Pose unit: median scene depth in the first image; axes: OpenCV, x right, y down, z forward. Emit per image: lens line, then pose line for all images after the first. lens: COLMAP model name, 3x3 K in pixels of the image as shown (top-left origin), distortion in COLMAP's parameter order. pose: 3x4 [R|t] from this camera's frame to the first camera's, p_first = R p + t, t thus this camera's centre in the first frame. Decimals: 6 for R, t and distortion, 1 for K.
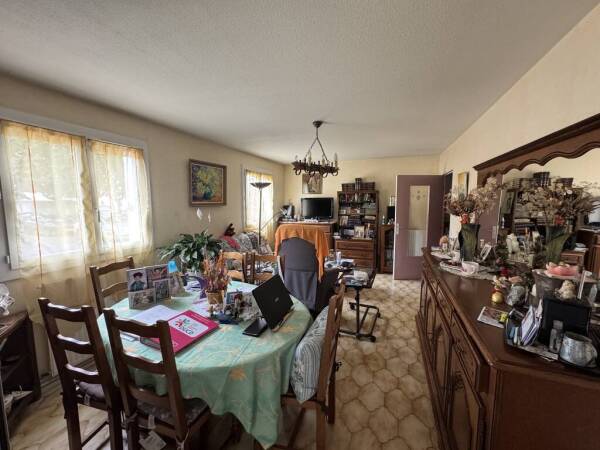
lens RADIAL K [[240.7, 0, 298.7], [0, 240.7, 224.1], [0, 0, 1]] dist [-0.003800, -0.000317]
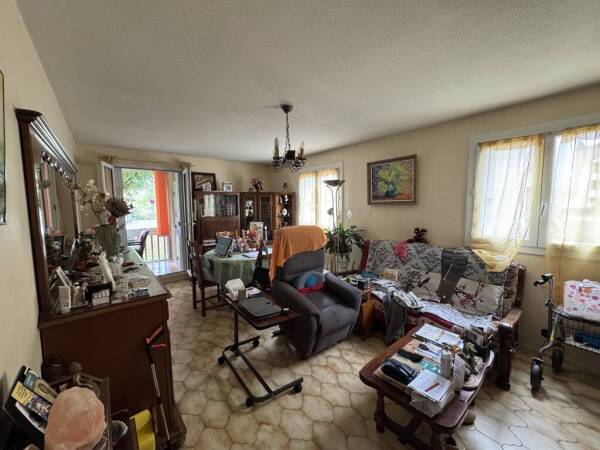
lens RADIAL K [[240.7, 0, 297.9], [0, 240.7, 228.2], [0, 0, 1]] dist [-0.003800, -0.000317]
pose [[-0.492244, 0.080343, -0.866741, 0.760335], [-0.084774, 0.986573, 0.139596, -0.101671], [0.866319, 0.142193, -0.478824, 1.372836]]
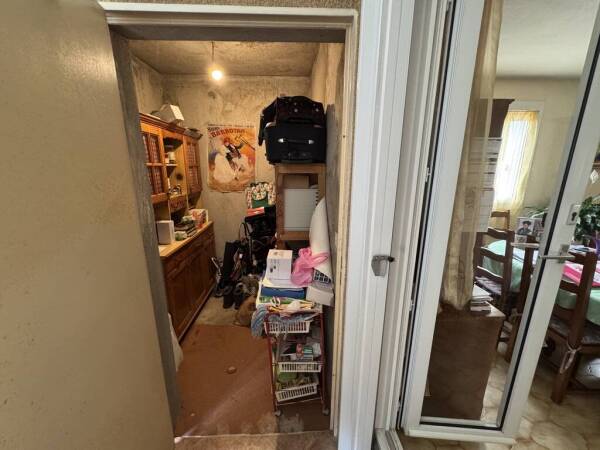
lens RADIAL K [[240.7, 0, 299.3], [0, 240.7, 226.3], [0, 0, 1]] dist [-0.003800, -0.000317]
pose [[0.410828, 0.224136, -0.883733, -0.040257], [-0.088898, 0.974539, 0.205840, 0.047846], [0.907368, -0.006003, 0.420293, -0.327497]]
